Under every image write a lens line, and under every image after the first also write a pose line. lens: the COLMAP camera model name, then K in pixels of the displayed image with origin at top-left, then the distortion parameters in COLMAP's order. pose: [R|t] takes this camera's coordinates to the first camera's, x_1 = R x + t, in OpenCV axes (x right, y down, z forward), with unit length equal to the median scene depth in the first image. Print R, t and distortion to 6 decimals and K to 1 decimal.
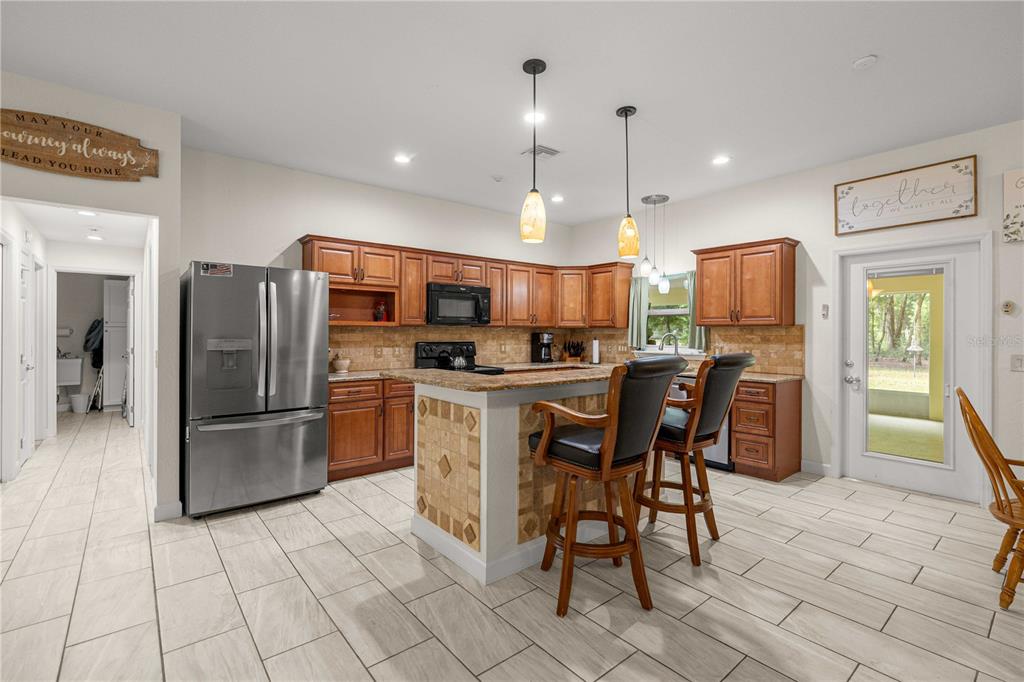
lens RADIAL K [[465.7, 0, 514.2], [0, 465.7, 330.6], [0, 0, 1]] dist [-0.008125, 0.001262]
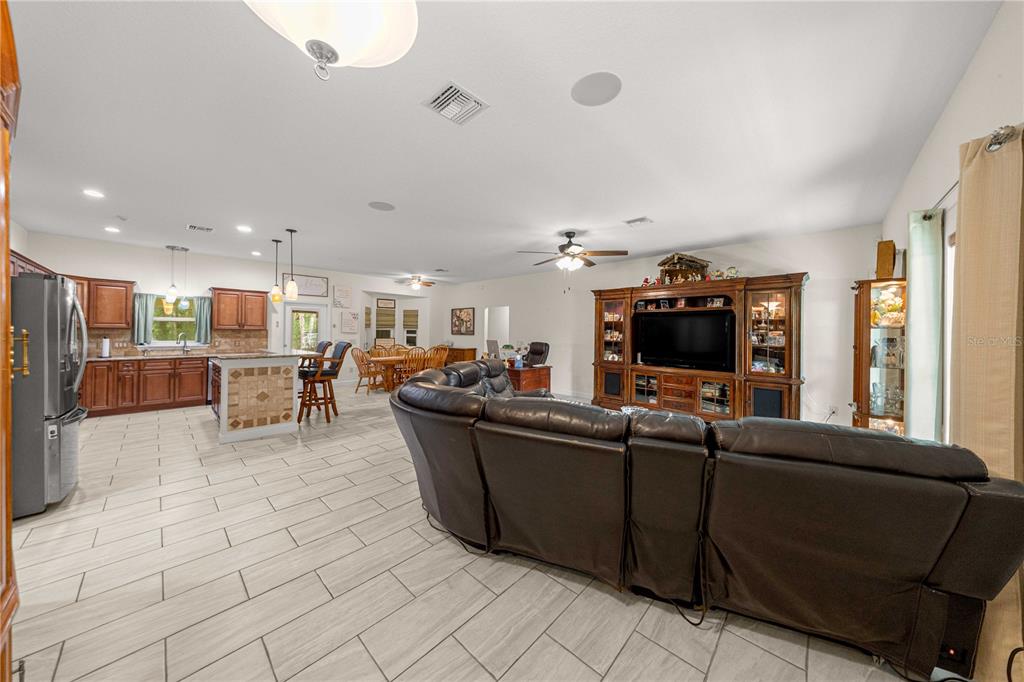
lens RADIAL K [[334.9, 0, 513.0], [0, 334.9, 331.8], [0, 0, 1]] dist [-0.003048, -0.000336]
pose [[-0.130358, -0.002745, 0.991463, -1.101457], [-0.016696, 0.999860, 0.000573, -0.022162], [-0.991326, -0.016479, -0.130386, 0.018150]]
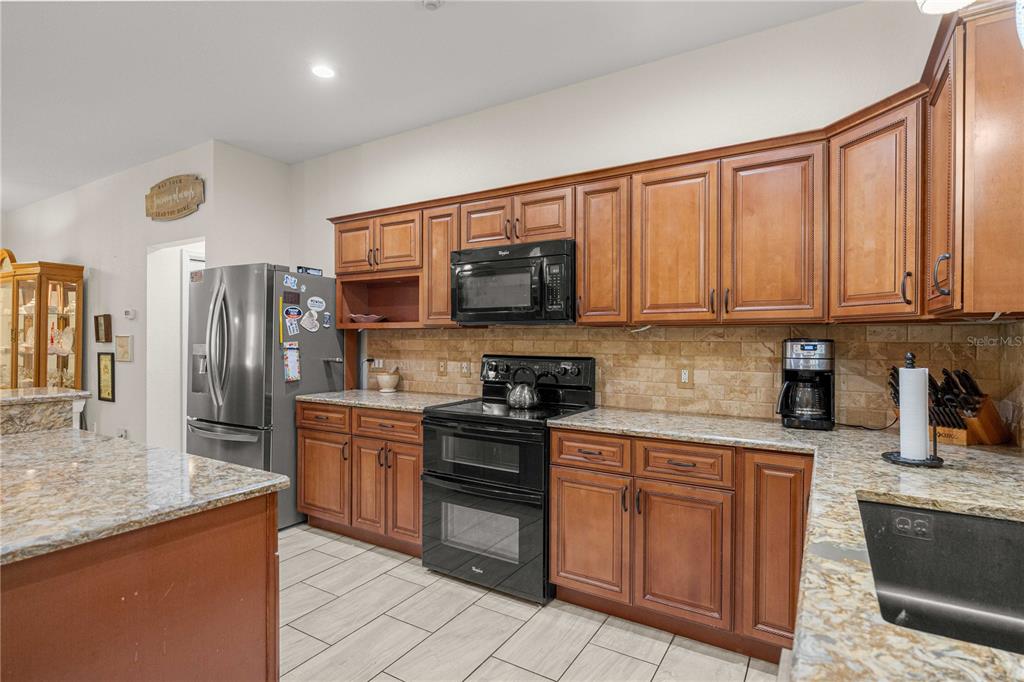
lens RADIAL K [[511.6, 0, 510.3], [0, 511.6, 340.3], [0, 0, 1]] dist [0.003578, 0.000014]
pose [[0.320025, -0.000345, -0.947409, 0.459273], [0.000871, 1.000000, -0.000070, 0.007231], [0.947409, -0.000803, 0.320025, 0.895056]]
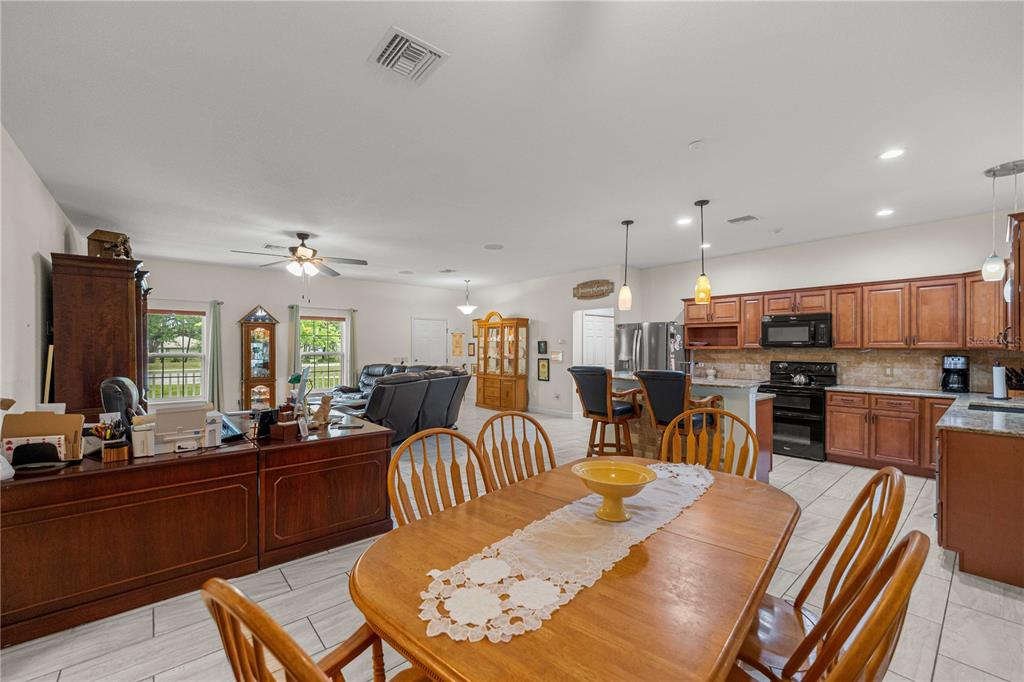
lens RADIAL K [[408.4, 0, 507.4], [0, 408.4, 346.5], [0, 0, 1]] dist [-0.012948, 0.000035]
pose [[-0.000532, -0.006262, -0.999980, 1.020597], [0.001533, 0.999979, -0.006263, -0.011229], [0.999999, -0.001536, -0.000522, 0.280674]]
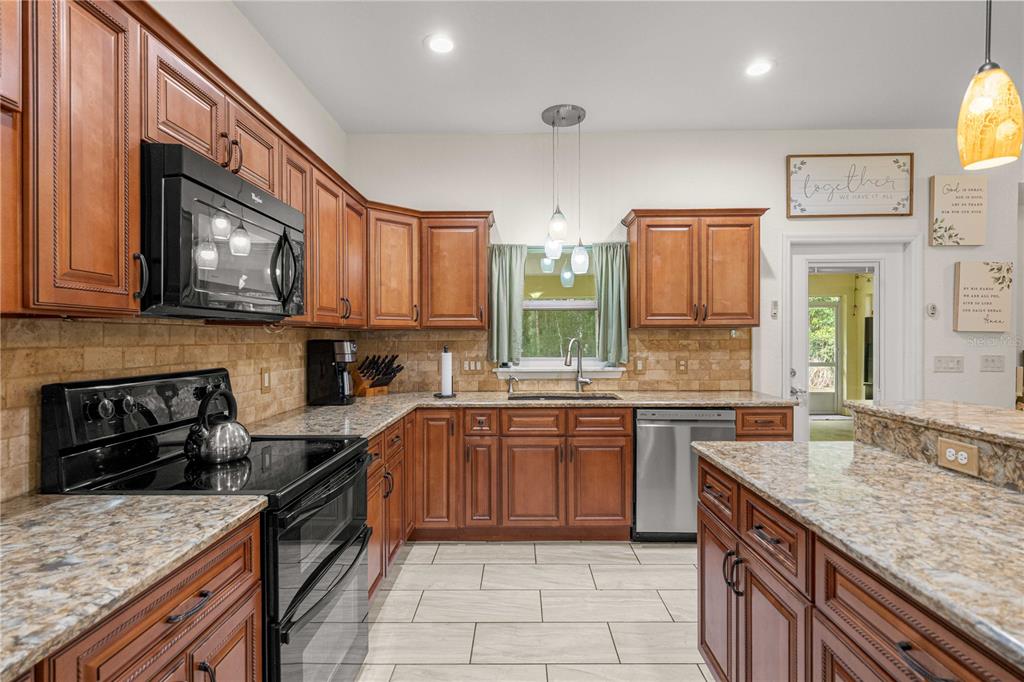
lens RADIAL K [[511.6, 0, 515.2], [0, 511.6, 339.4], [0, 0, 1]] dist [0.003578, 0.000014]
pose [[0.641794, -0.010156, 0.766810, -0.281484], [0.003404, 0.999940, 0.010395, -0.000417], [-0.766869, -0.004061, 0.641791, 0.709564]]
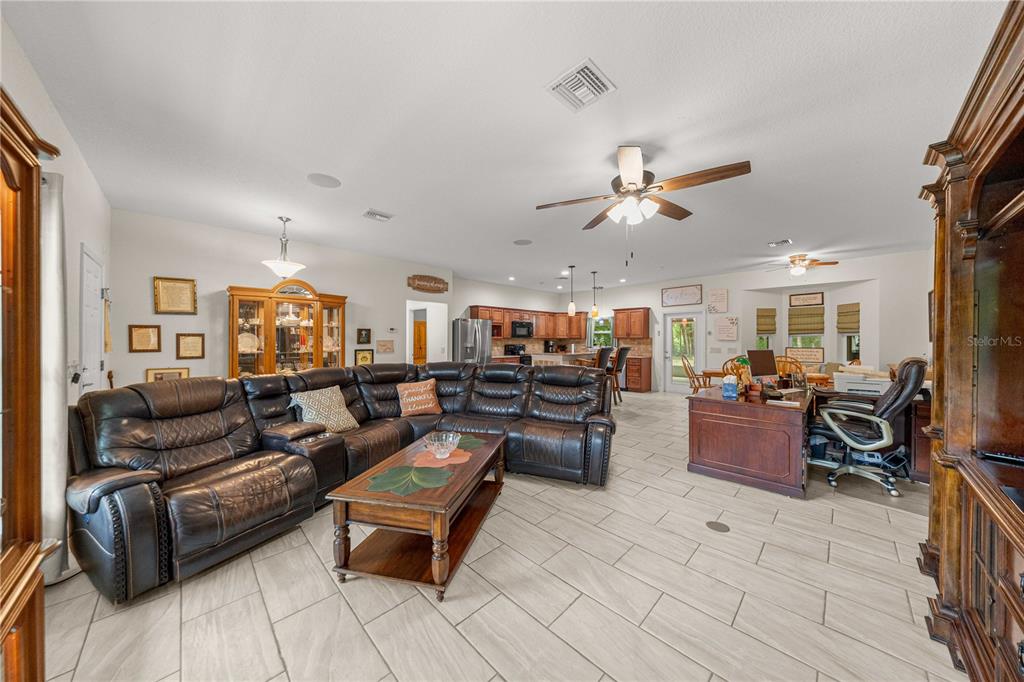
lens RADIAL K [[334.9, 0, 509.9], [0, 334.9, 339.7], [0, 0, 1]] dist [-0.003048, -0.000336]
pose [[0.996231, -0.000751, 0.086736, -0.374598], [0.000402, 0.999992, 0.004038, -0.010069], [-0.086739, -0.003988, 0.996223, -0.870171]]
